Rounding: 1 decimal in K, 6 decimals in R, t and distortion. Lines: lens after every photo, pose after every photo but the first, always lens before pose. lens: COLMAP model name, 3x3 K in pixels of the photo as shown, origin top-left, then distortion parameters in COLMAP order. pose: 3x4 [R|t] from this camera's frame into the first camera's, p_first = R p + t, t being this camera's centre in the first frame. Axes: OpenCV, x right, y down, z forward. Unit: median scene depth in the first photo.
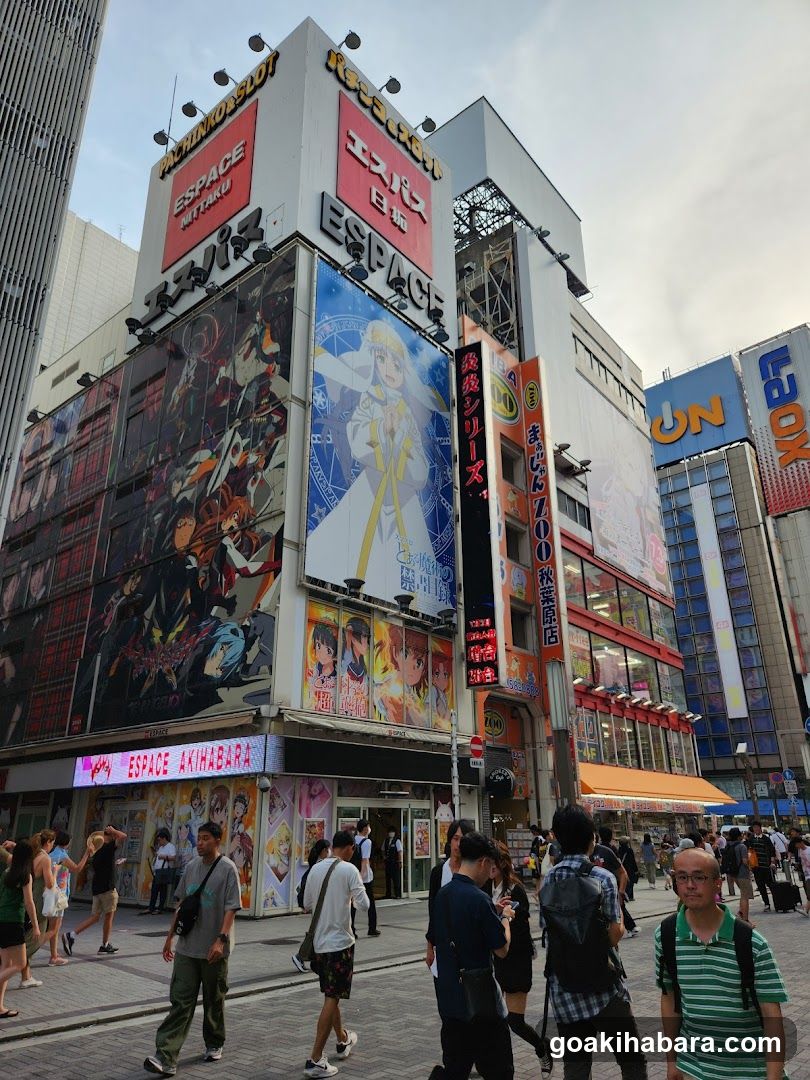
lens RADIAL K [[733.1, 0, 403.1], [0, 733.1, 543.0], [0, 0, 1]] dist [0.032633, -0.002168]
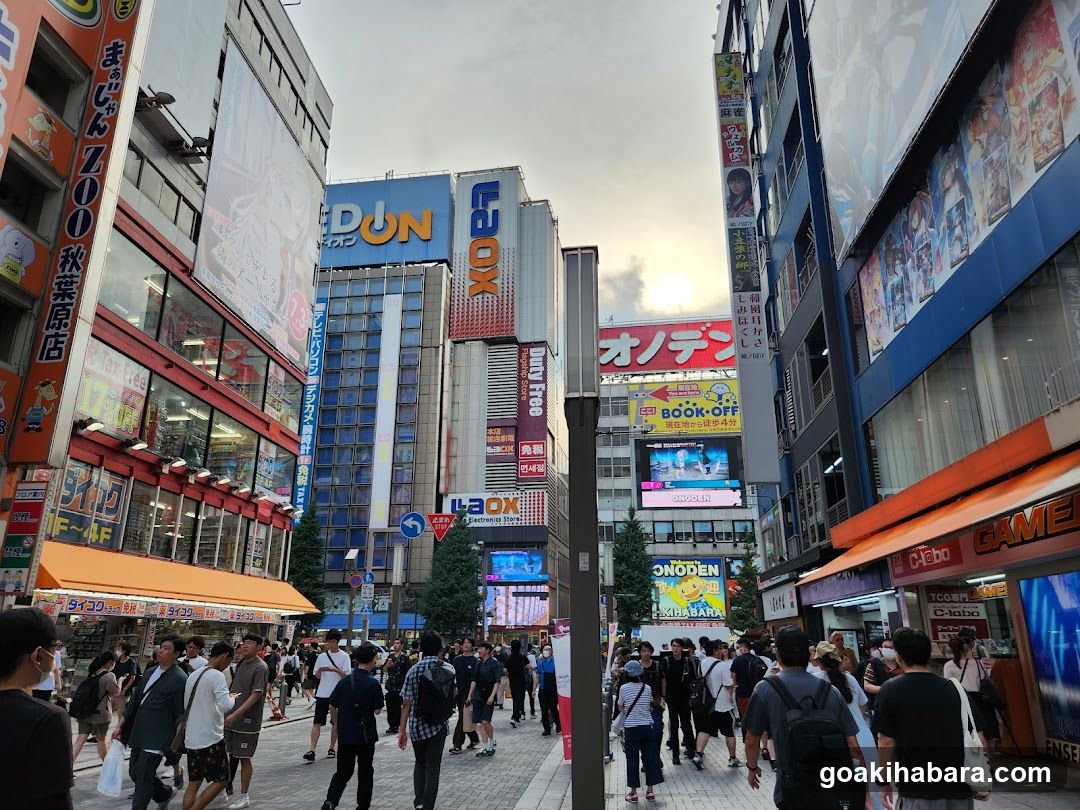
lens RADIAL K [[759.5, 0, 536.8], [0, 759.5, 400.9], [0, 0, 1]] dist [0.026692, -0.025440]
pose [[0.823306, 0.175462, 0.539796, 0.149833], [-0.208921, 0.977932, 0.000771, 0.063679], [-0.527749, -0.113409, 0.841795, 0.163195]]
